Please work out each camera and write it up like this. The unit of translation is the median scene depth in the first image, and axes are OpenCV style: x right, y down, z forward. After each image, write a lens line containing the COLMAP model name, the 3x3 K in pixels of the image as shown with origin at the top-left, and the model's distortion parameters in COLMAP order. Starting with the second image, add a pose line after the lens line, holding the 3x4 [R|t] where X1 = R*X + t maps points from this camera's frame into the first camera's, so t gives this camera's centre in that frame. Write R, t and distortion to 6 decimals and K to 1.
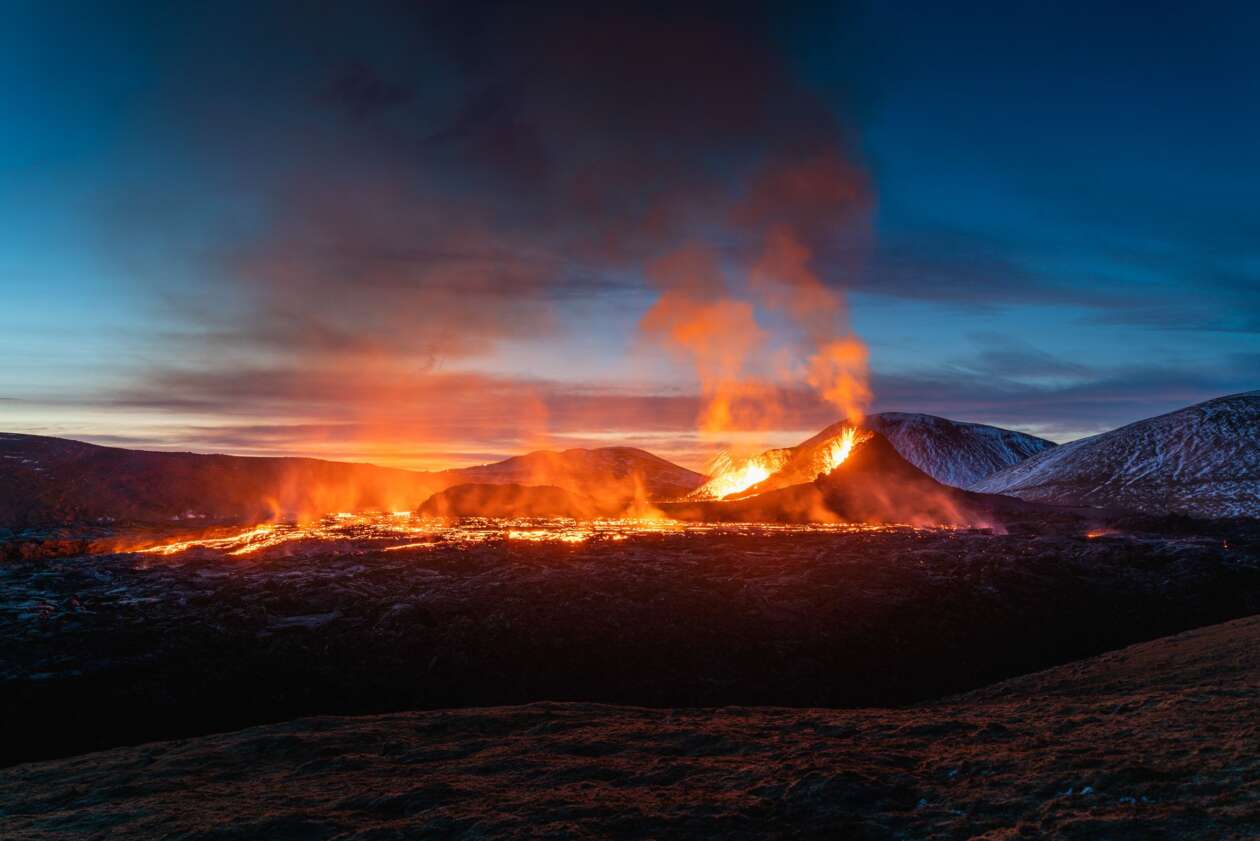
lens RADIAL K [[1006.3, 0, 631.0], [0, 1006.3, 420.6], [0, 0, 1]] dist [0.006221, 0.003246]
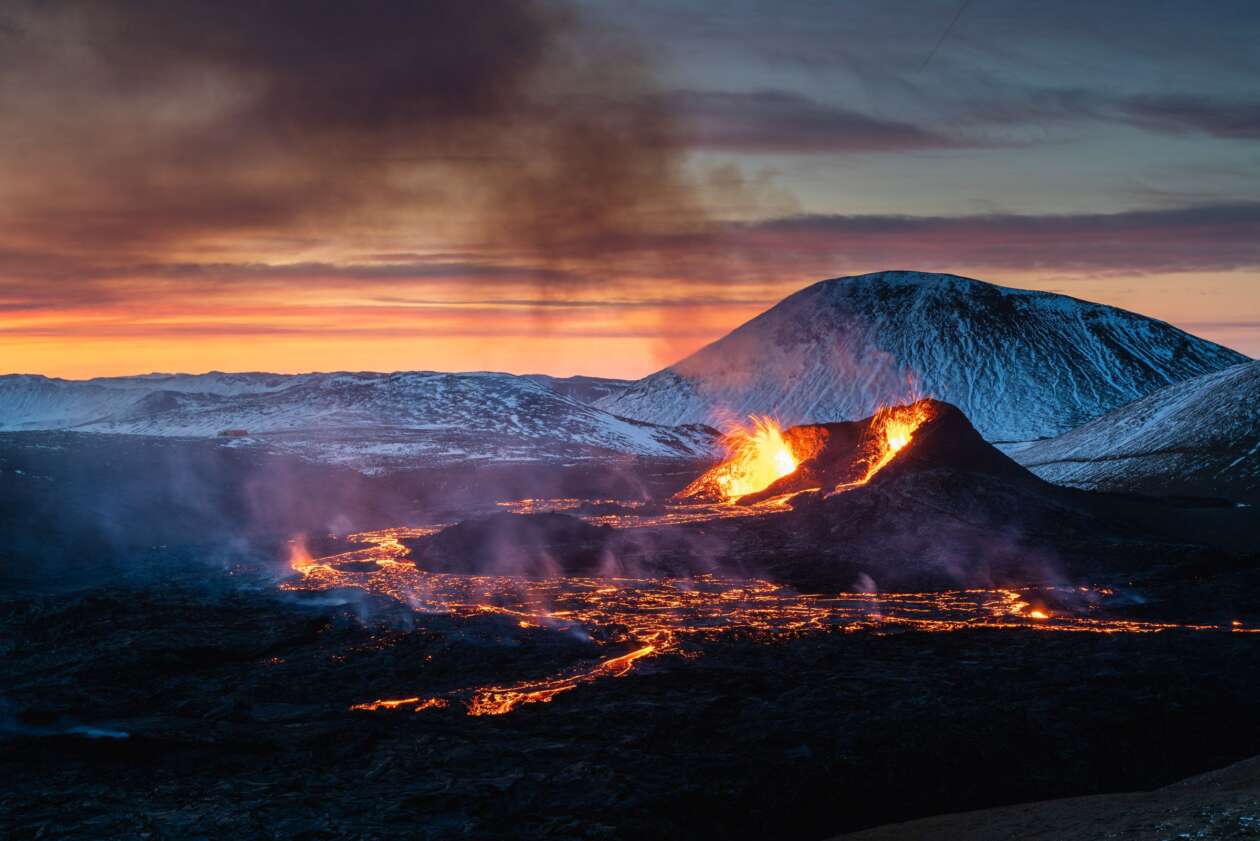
lens RADIAL K [[2014.4, 0, 629.9], [0, 2014.4, 420.4], [0, 0, 1]] dist [-0.005694, 0.000000]
pose [[0.989885, -0.016545, 0.140907, -0.059258], [0.002934, 0.995351, 0.096264, -0.037545], [-0.141844, -0.094877, 0.985332, -0.123116]]
